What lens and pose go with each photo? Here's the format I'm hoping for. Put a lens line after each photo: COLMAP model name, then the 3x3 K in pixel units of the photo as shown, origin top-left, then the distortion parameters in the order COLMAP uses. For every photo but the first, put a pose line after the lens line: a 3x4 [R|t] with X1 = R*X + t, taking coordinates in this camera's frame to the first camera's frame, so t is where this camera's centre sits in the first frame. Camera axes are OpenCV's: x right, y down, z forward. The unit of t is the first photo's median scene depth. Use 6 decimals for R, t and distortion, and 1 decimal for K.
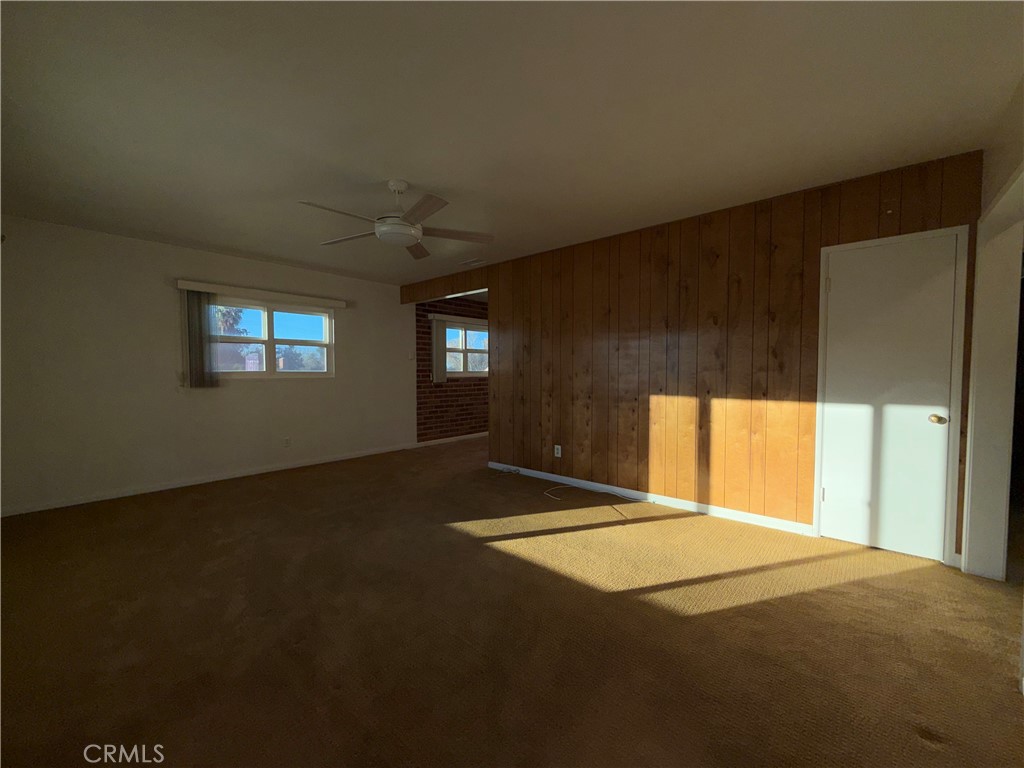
lens RADIAL K [[407.8, 0, 509.8], [0, 407.8, 386.3], [0, 0, 1]] dist [-0.000296, 0.000186]
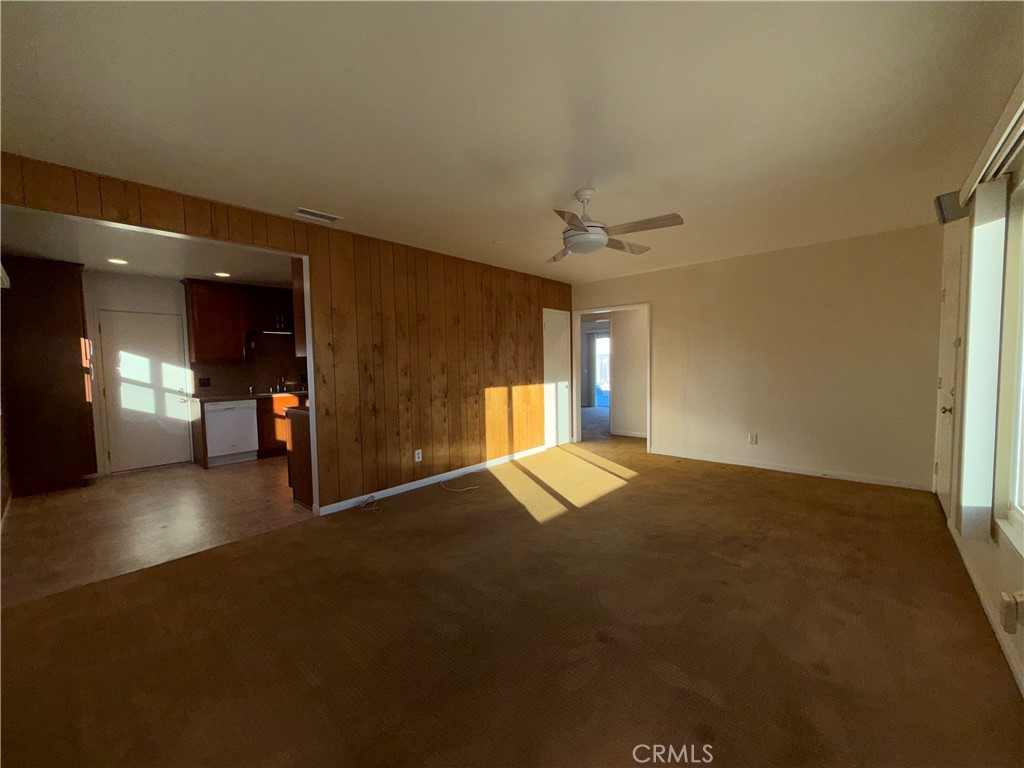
lens RADIAL K [[407.8, 0, 509.8], [0, 407.8, 386.3], [0, 0, 1]] dist [-0.000296, 0.000186]
pose [[0.012092, -0.056555, 0.998326, -0.890074], [0.059566, 0.996667, 0.055739, -0.050321], [-0.998151, 0.058792, 0.015420, 0.799220]]
